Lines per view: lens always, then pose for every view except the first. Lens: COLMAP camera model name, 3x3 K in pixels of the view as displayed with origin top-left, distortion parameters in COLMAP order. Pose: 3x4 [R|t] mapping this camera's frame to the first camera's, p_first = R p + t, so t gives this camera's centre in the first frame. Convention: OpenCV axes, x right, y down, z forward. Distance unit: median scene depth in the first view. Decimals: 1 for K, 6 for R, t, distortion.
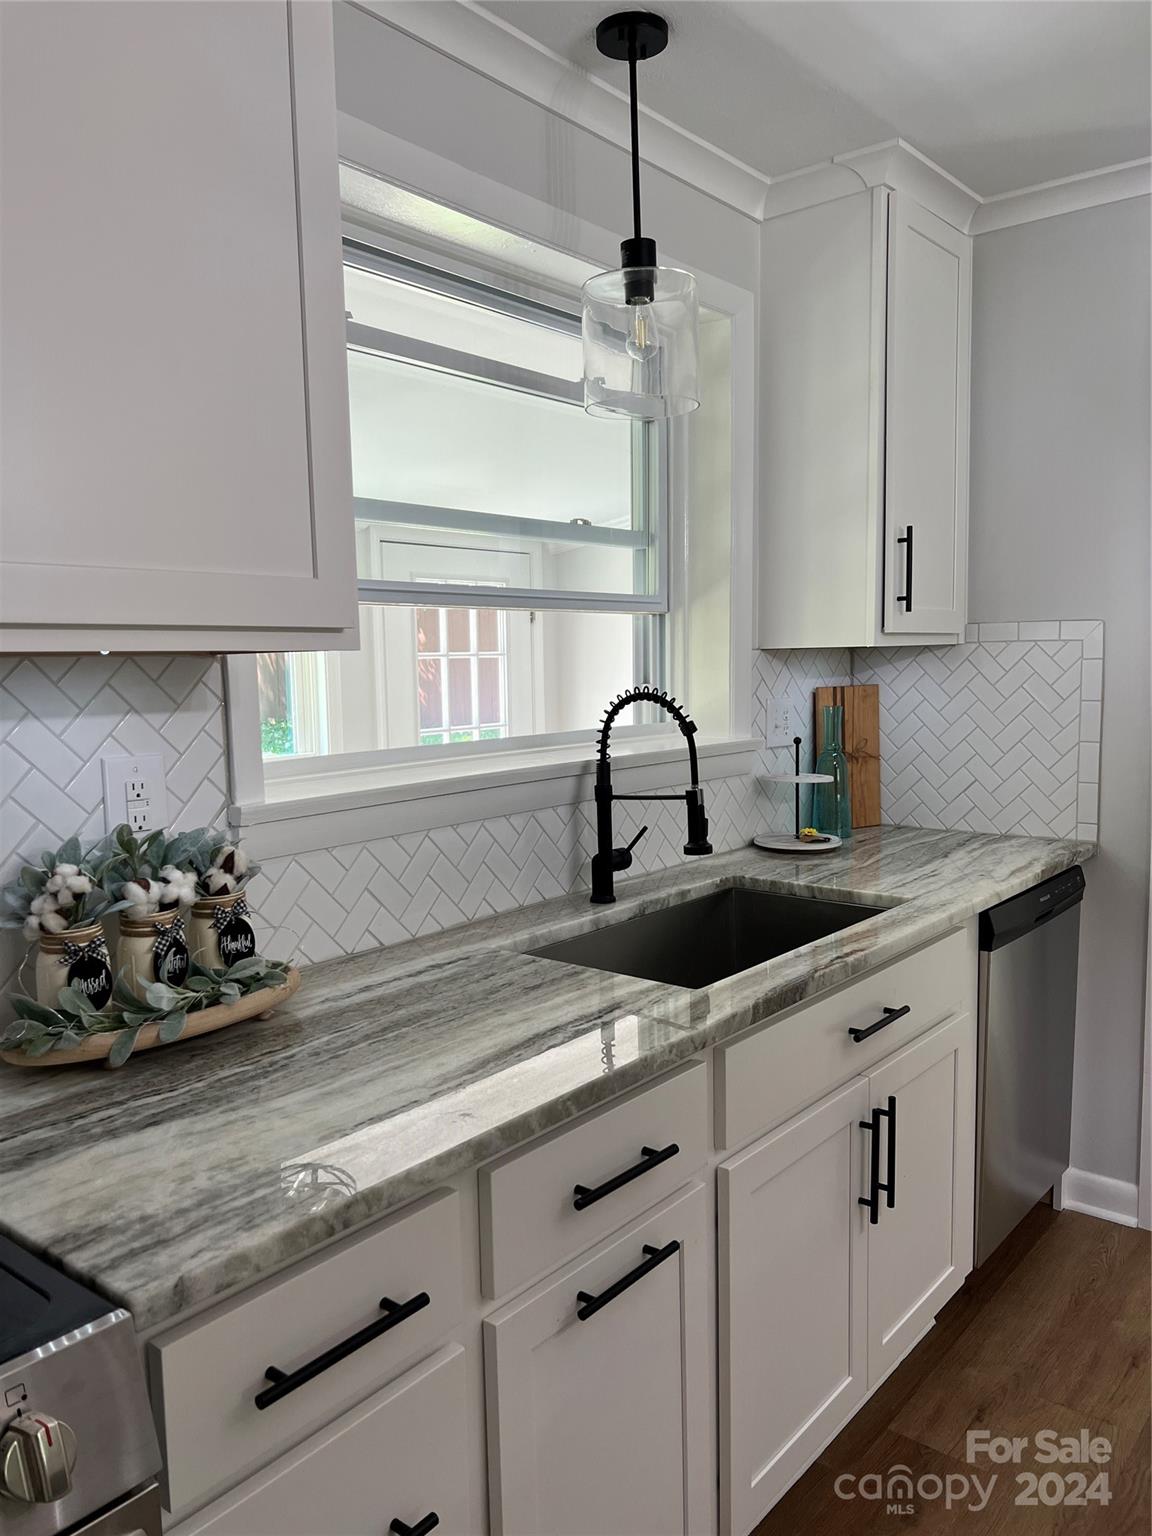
lens RADIAL K [[1156.9, 0, 578.4], [0, 1156.9, 768.2], [0, 0, 1]] dist [0.035067, -0.014240]
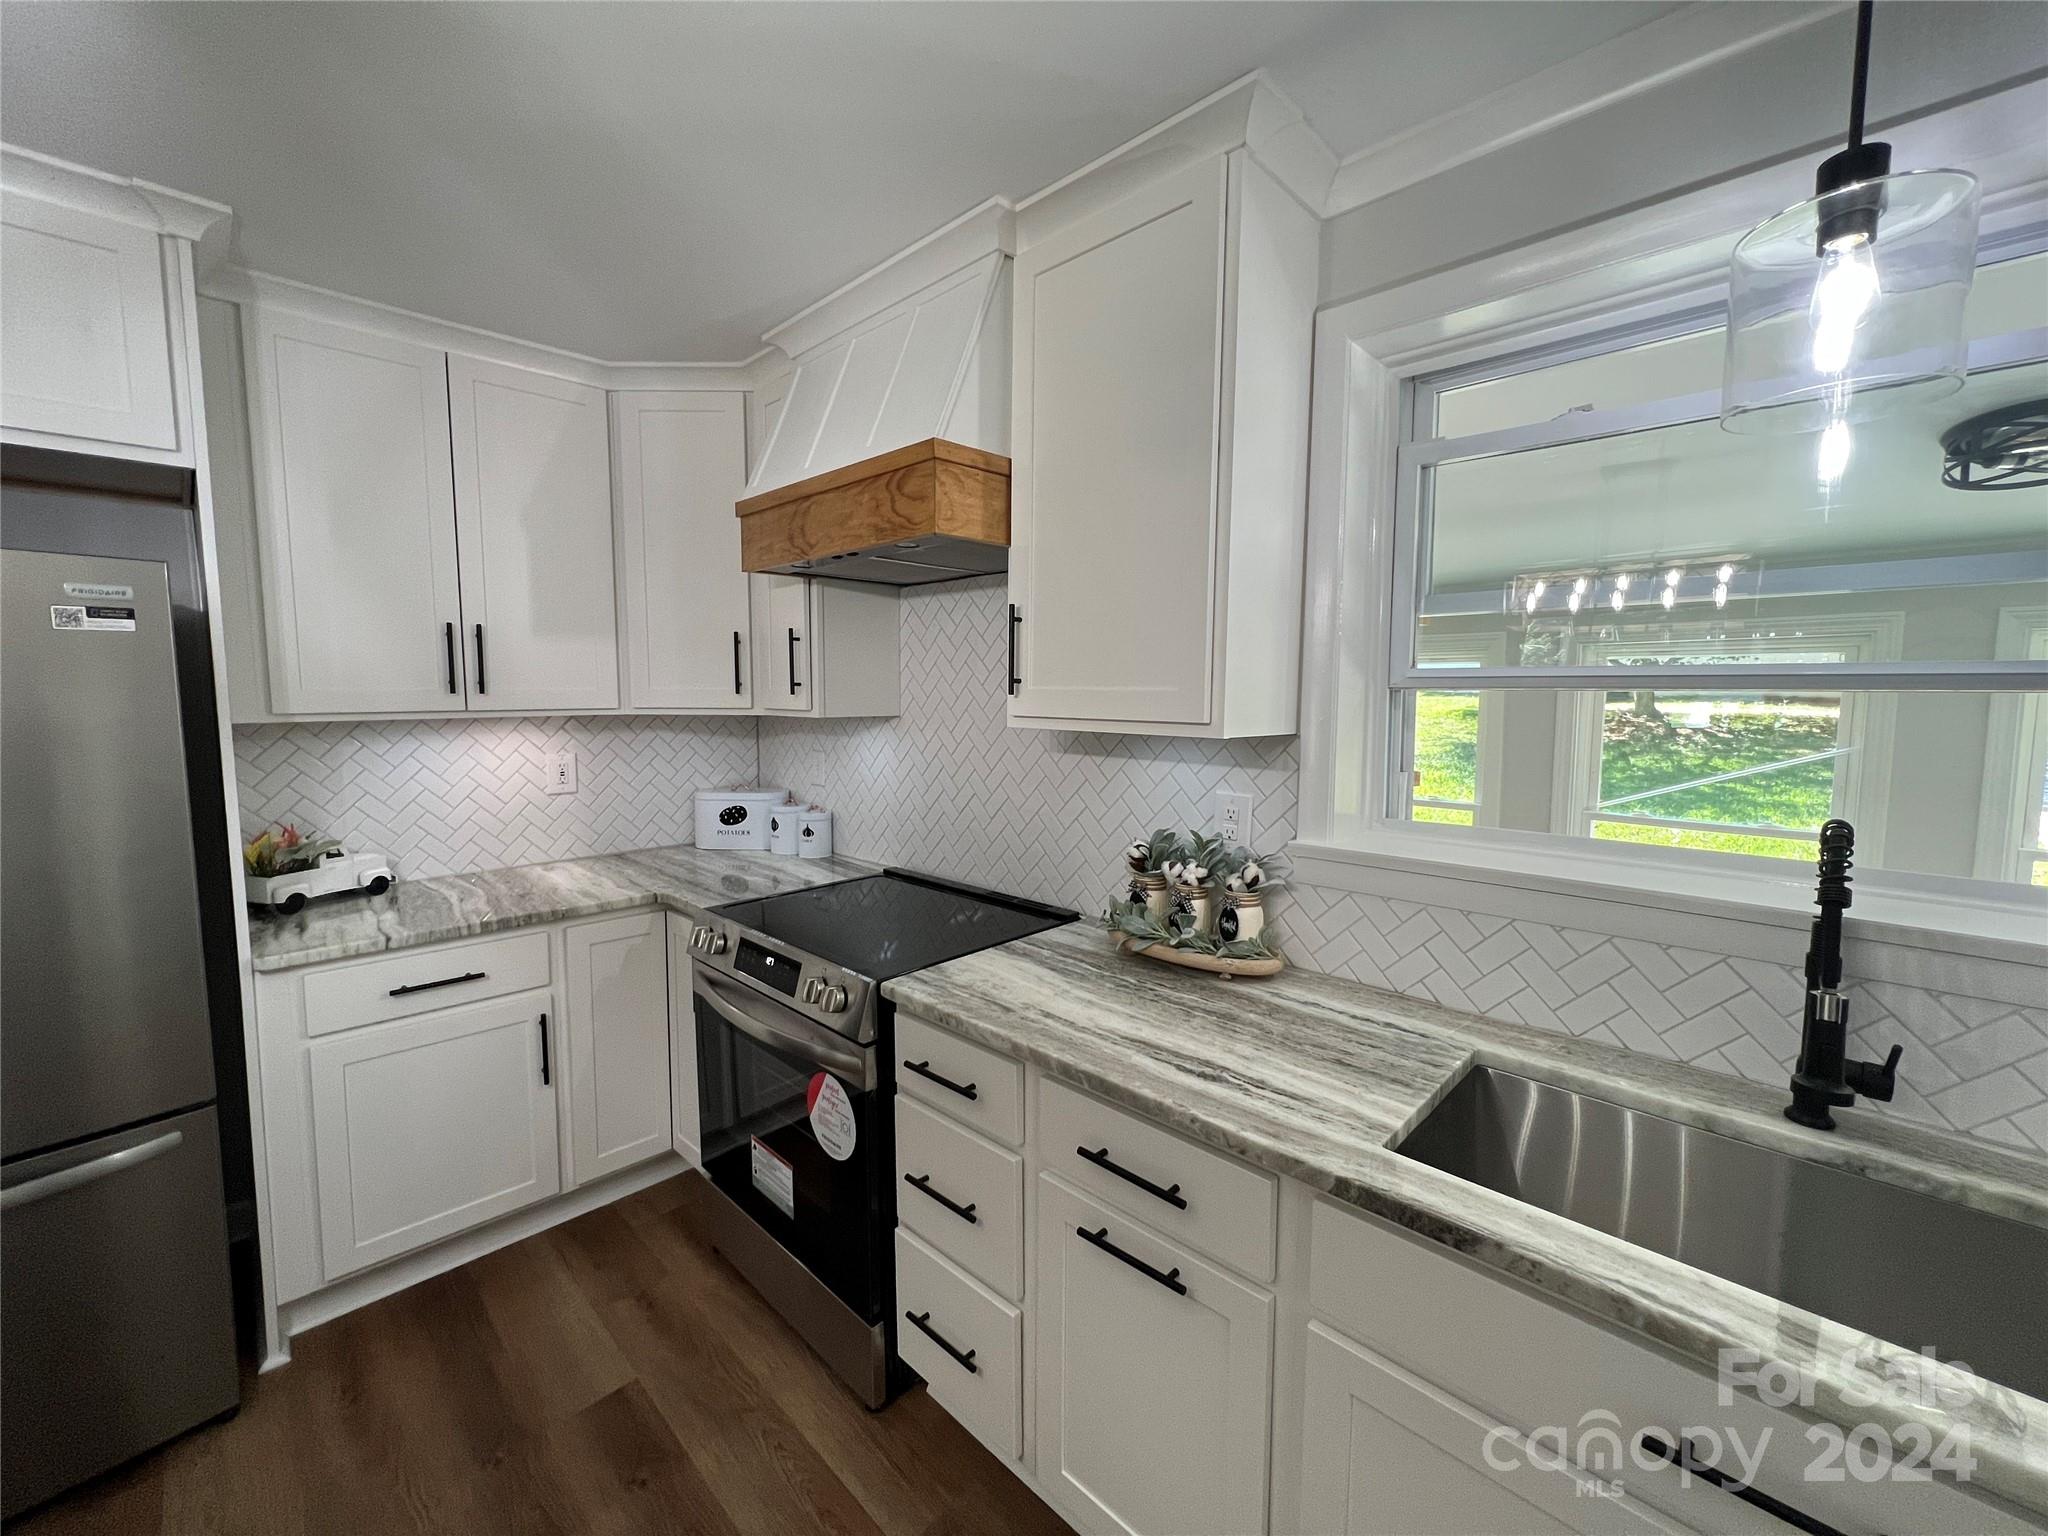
lens RADIAL K [[820.7, 0, 1026.3], [0, 820.7, 761.6], [0, 0, 1]] dist [-0.004068, -0.000094]
pose [[-0.086034, 0.097971, -0.991463, 0.451024], [-0.104849, 0.988737, 0.106800, -0.085309], [0.990760, 0.113143, -0.074793, 0.471307]]
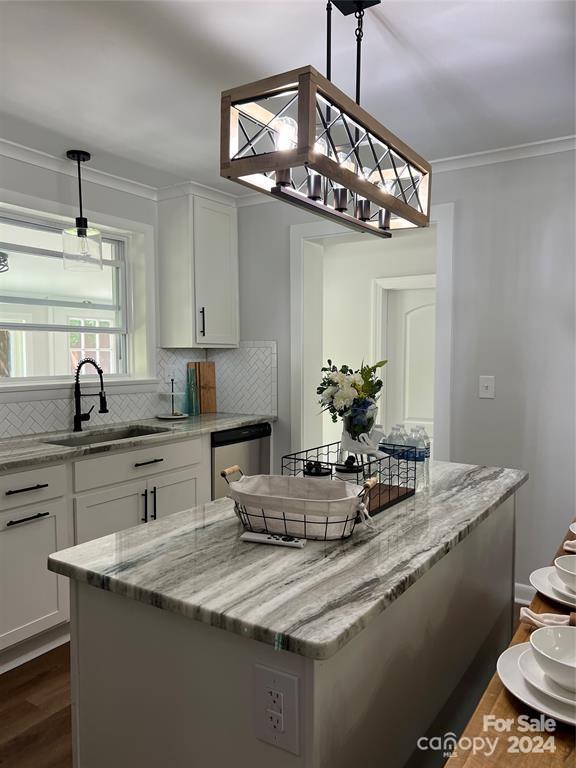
lens RADIAL K [[578.5, 0, 287.9], [0, 578.5, 384.7], [0, 0, 1]] dist [0.035067, -0.014240]
pose [[0.993952, 0.008257, 0.109505, 0.340934], [-0.003577, 0.999074, -0.042865, 0.050659], [-0.109757, 0.042214, 0.993062, -0.477201]]
